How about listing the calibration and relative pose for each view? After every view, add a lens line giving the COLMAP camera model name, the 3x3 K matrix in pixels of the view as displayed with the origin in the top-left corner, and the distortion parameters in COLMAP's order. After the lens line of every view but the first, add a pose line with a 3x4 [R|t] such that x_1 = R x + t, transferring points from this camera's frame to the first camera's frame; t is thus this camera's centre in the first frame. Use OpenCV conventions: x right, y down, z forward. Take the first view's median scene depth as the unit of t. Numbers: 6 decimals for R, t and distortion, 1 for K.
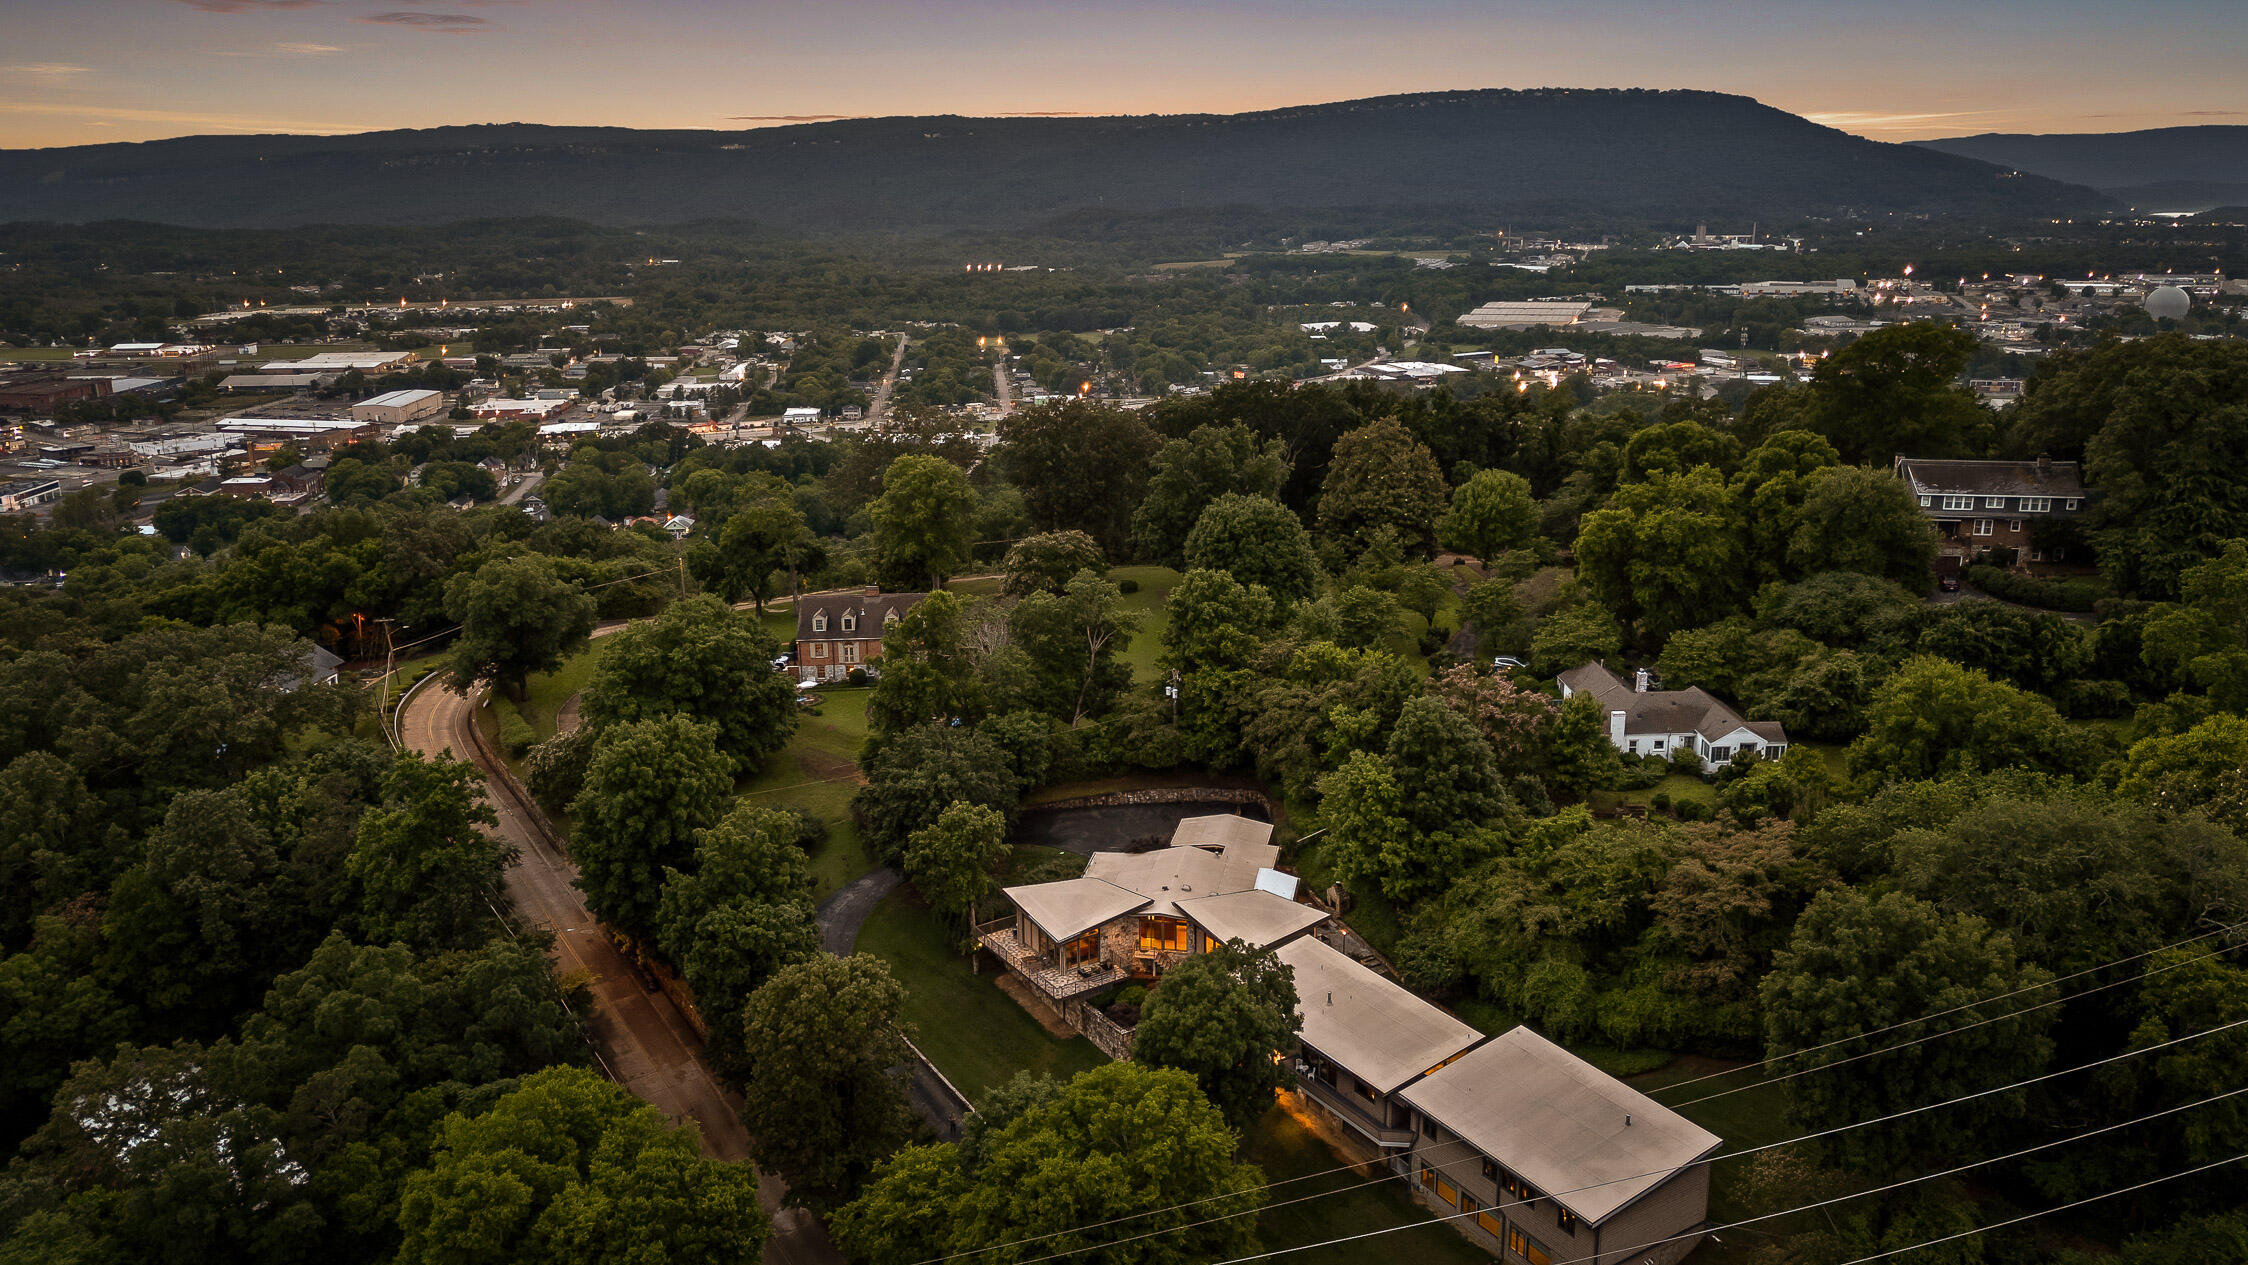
lens RADIAL K [[1650.9, 0, 1115.9], [0, 1650.9, 624.8], [0, 0, 1]] dist [0.083846, -0.094636]
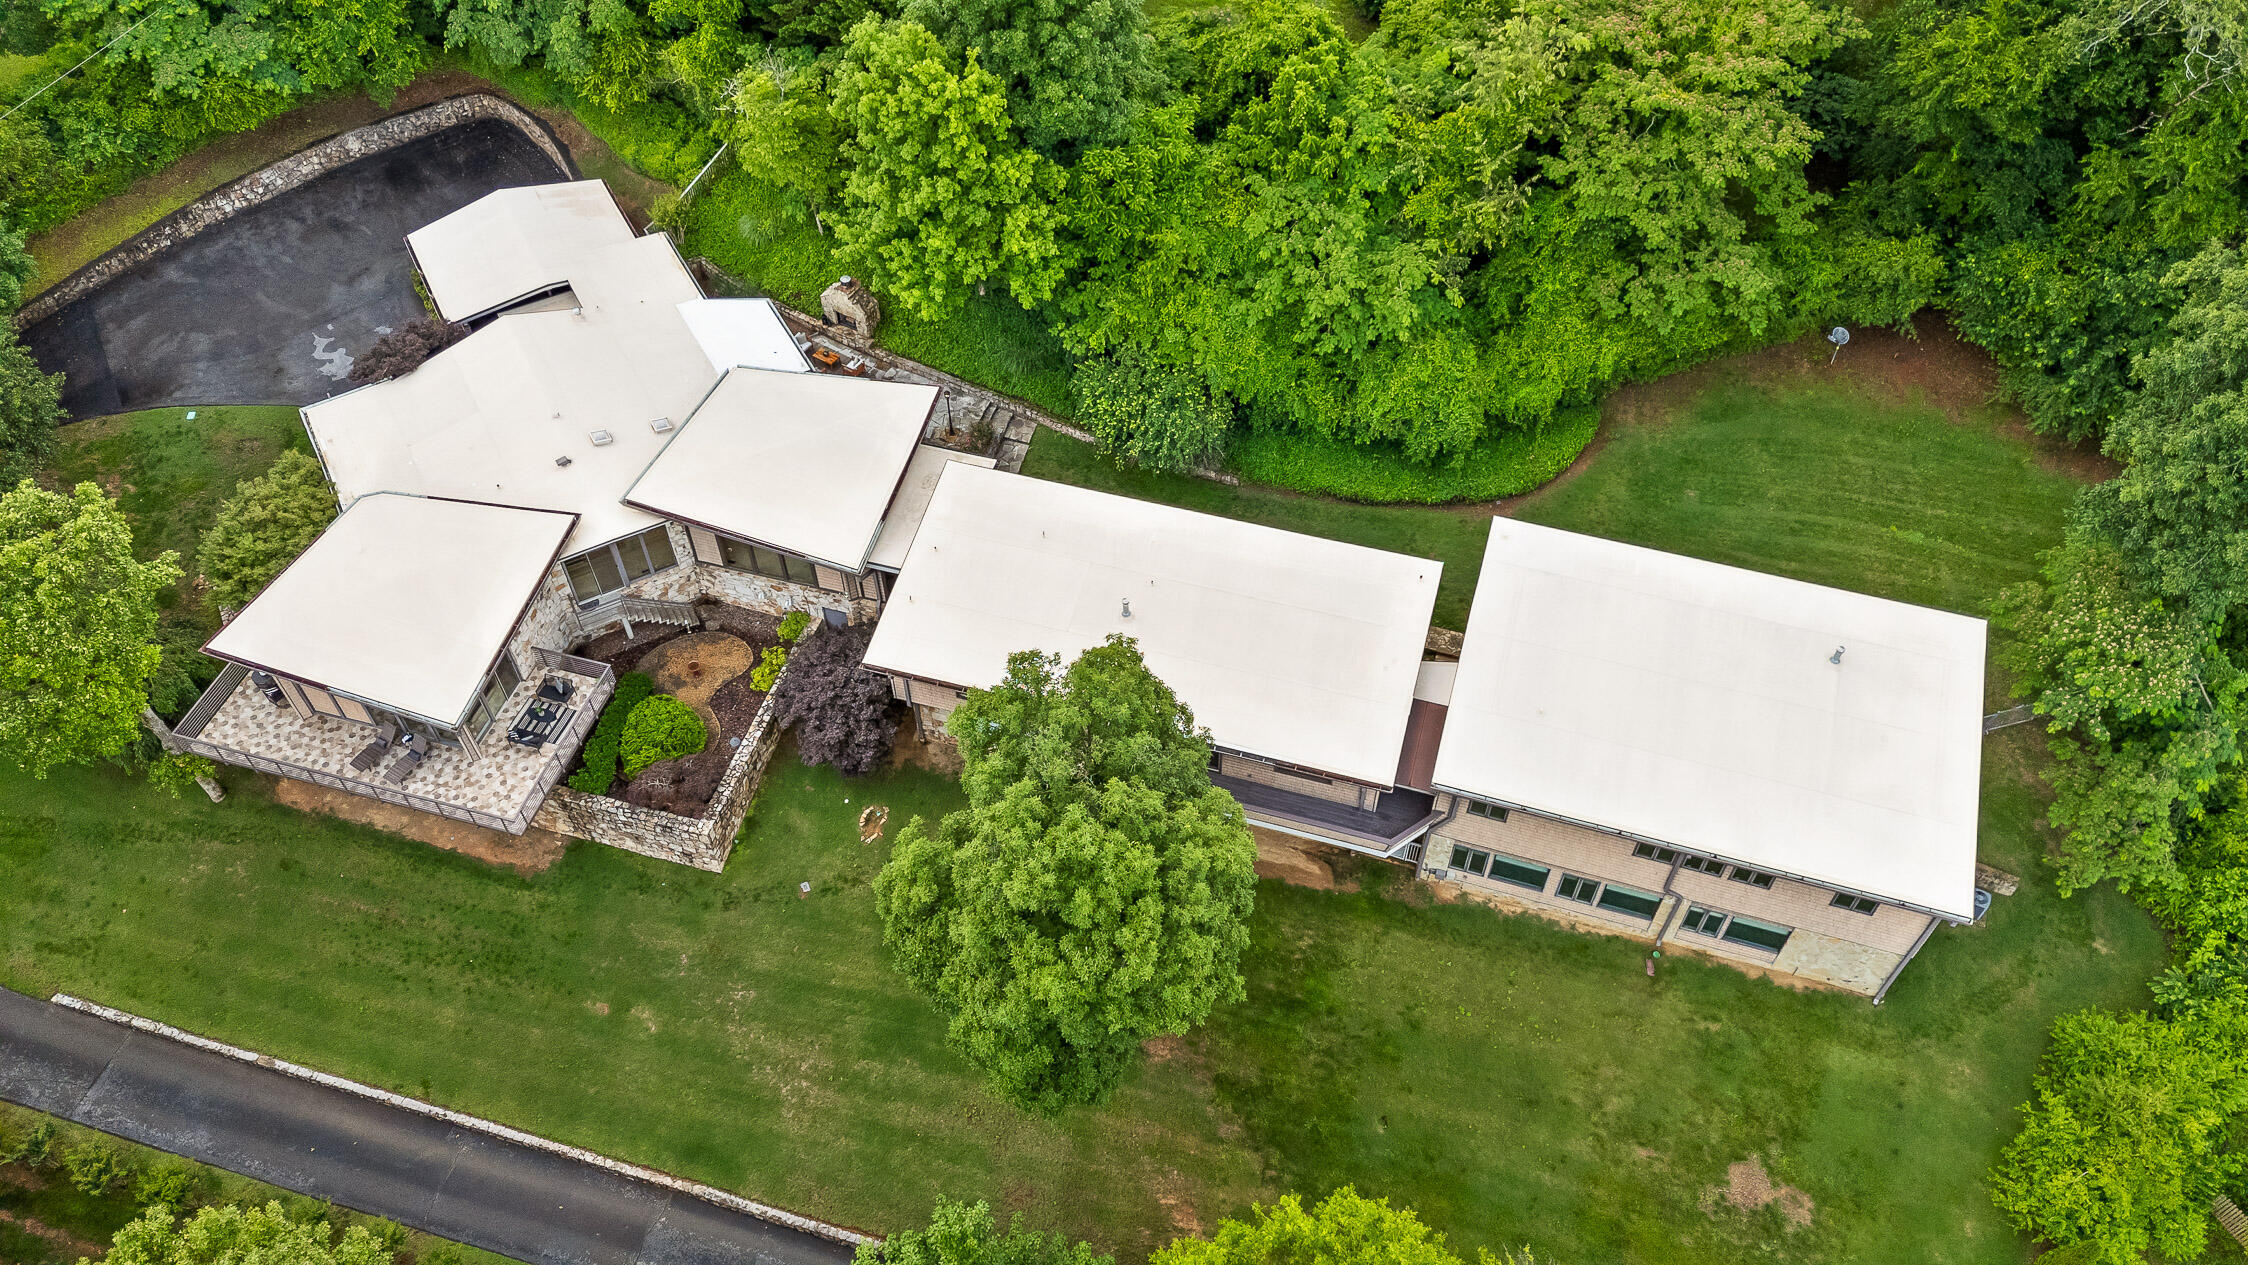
lens RADIAL K [[1651.2, 0, 1132.8], [0, 1651.2, 626.4], [0, 0, 1]] dist [0.079826, -0.080802]
pose [[0.757137, -0.495409, 0.425810, -0.058885], [0.163323, 0.774681, 0.610897, -0.050617], [-0.632510, -0.392988, 0.667451, 0.493704]]
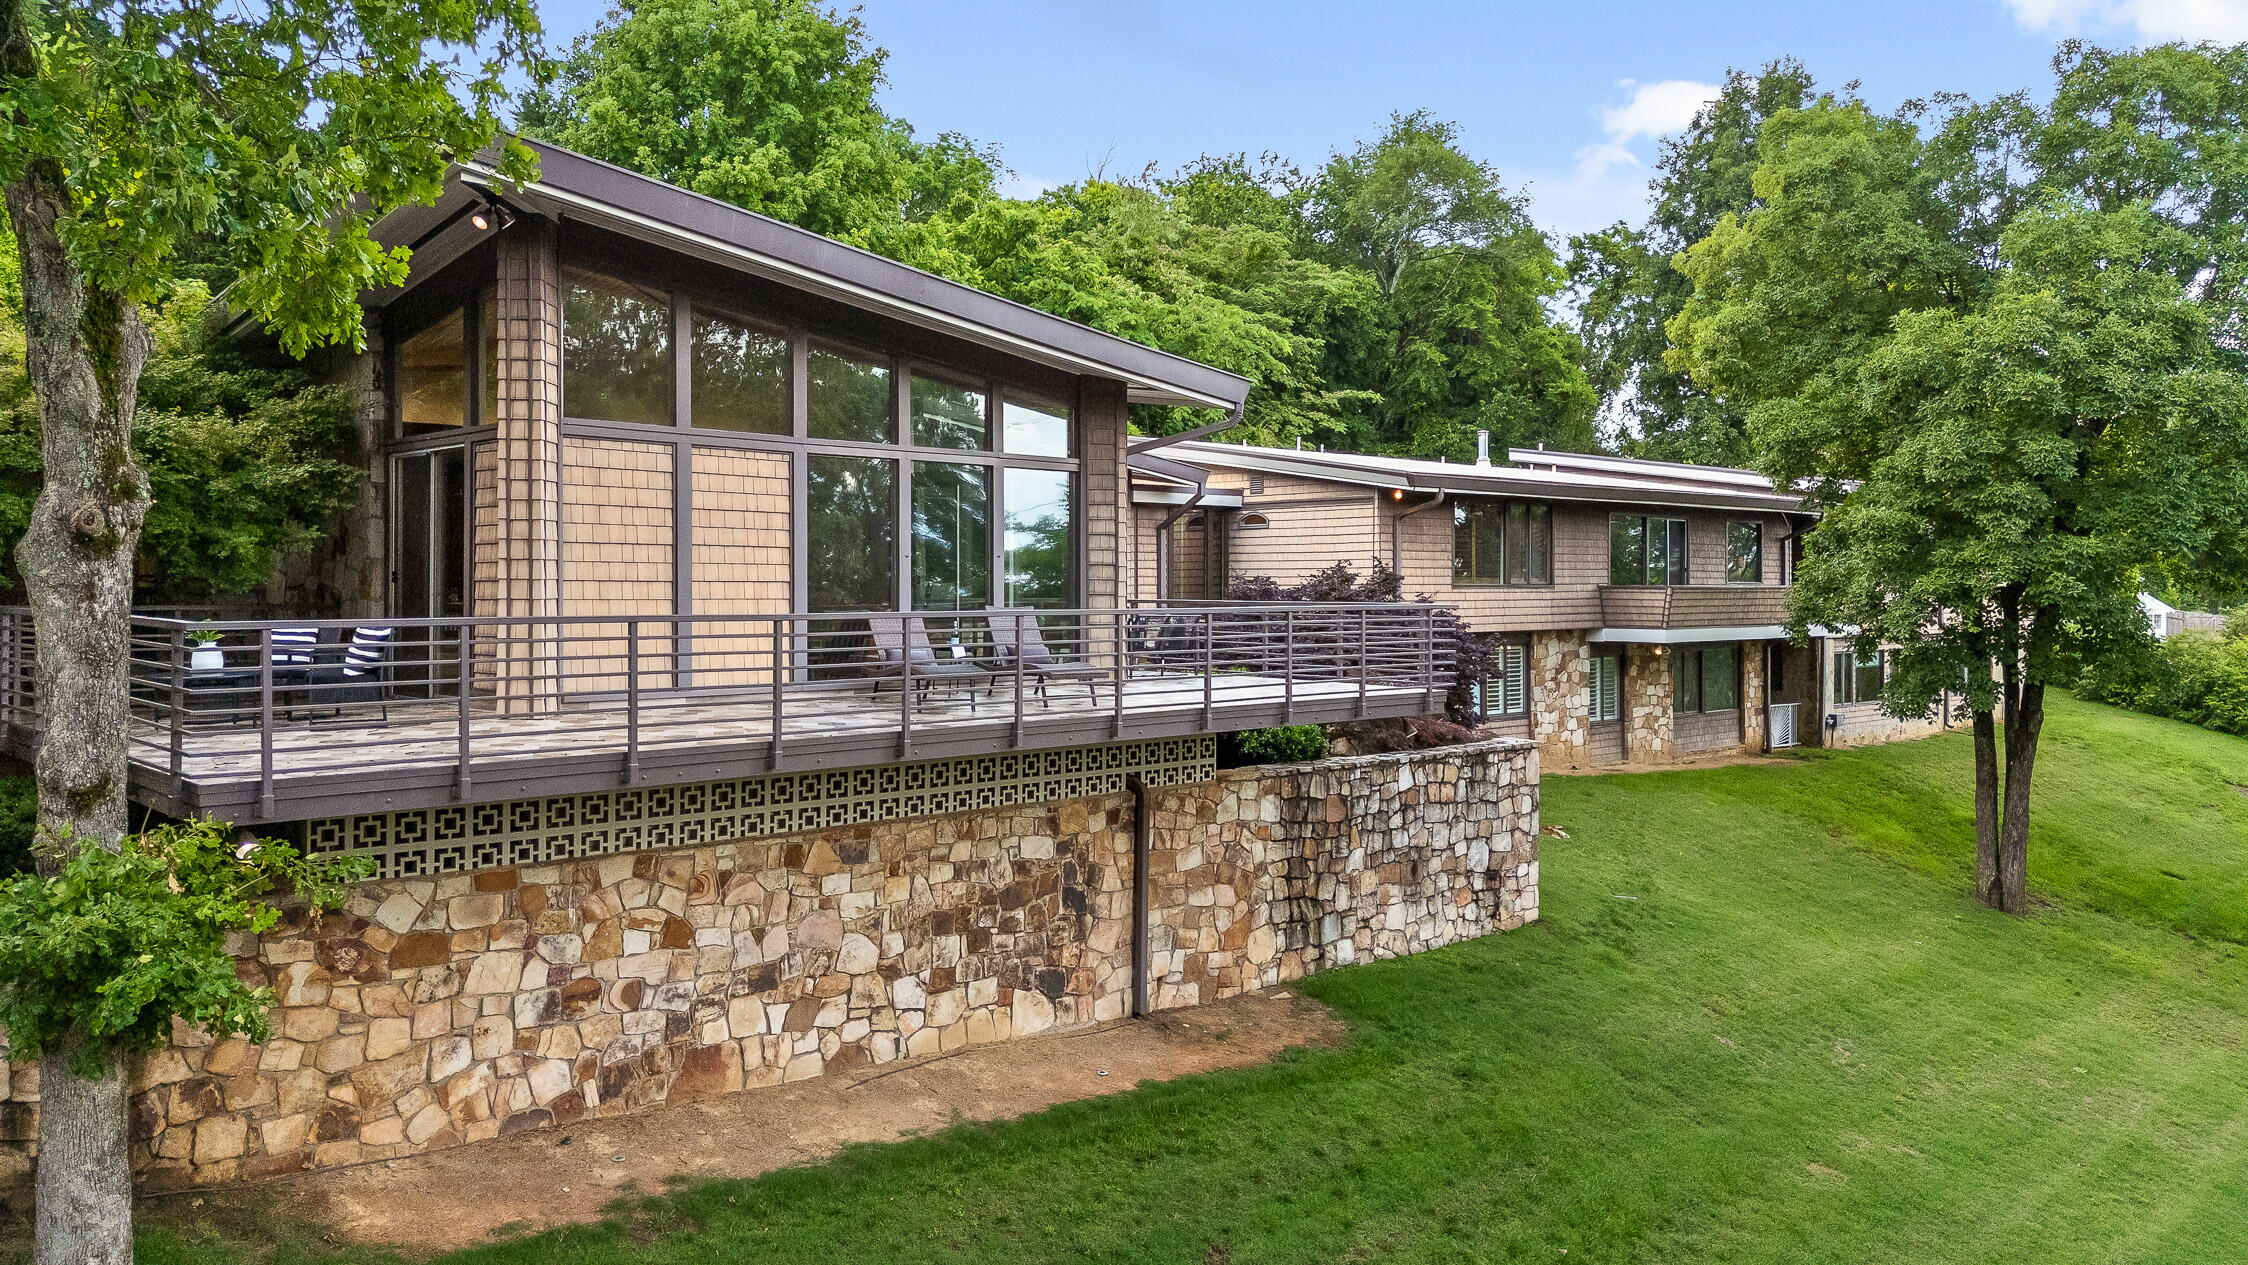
lens RADIAL K [[1656.6, 0, 1124.9], [0, 1656.6, 570.2], [0, 0, 1]] dist [0.087968, -0.091005]
pose [[-0.186662, 0.020548, 0.982209, -0.142753], [0.254656, 0.966621, 0.028174, 0.162145], [-0.948845, 0.255385, -0.185664, 0.839145]]
